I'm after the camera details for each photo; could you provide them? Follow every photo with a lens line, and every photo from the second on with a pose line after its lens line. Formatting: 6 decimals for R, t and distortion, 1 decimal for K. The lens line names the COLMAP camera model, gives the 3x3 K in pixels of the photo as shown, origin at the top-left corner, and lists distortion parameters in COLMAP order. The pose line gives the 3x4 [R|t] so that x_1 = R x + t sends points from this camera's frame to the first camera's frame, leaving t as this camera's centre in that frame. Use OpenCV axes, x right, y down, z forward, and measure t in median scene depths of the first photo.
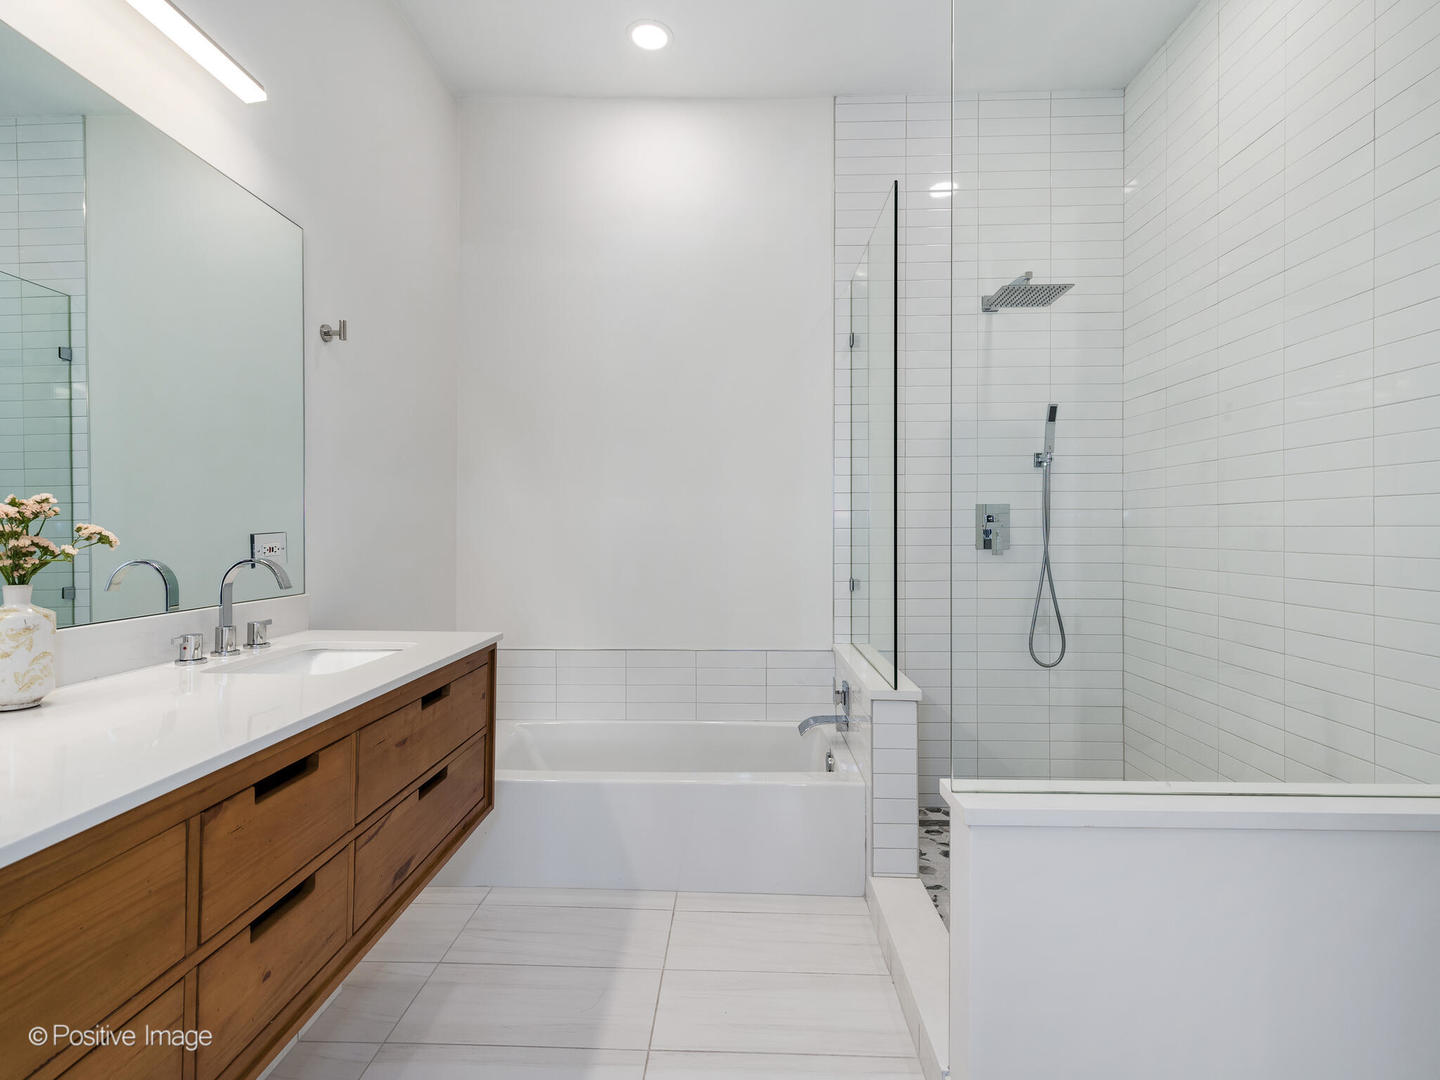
lens RADIAL K [[720.5, 0, 722.1], [0, 720.5, 528.0], [0, 0, 1]] dist [0.004912, -0.002184]
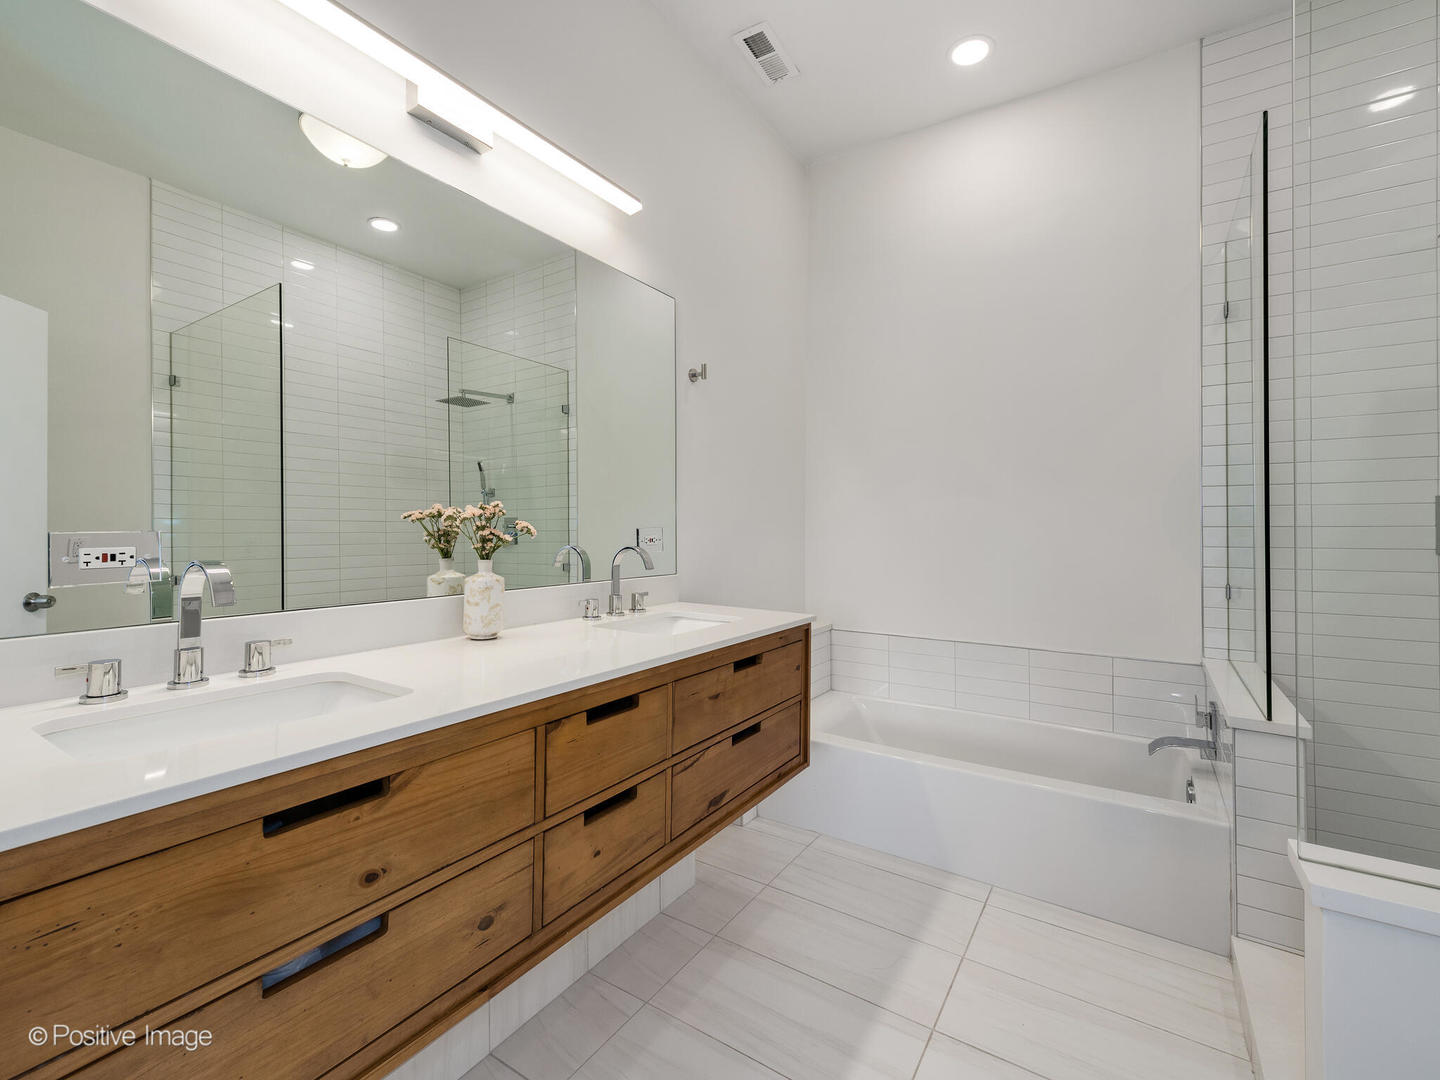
lens RADIAL K [[636.1, 0, 725.9], [0, 636.1, 521.5], [0, 0, 1]] dist [0.007081, -0.001611]
pose [[0.855309, -0.000480, -0.518119, 0.123645], [-0.003129, 0.999977, -0.006091, 0.001661], [0.518109, 0.006831, 0.855287, 0.060164]]
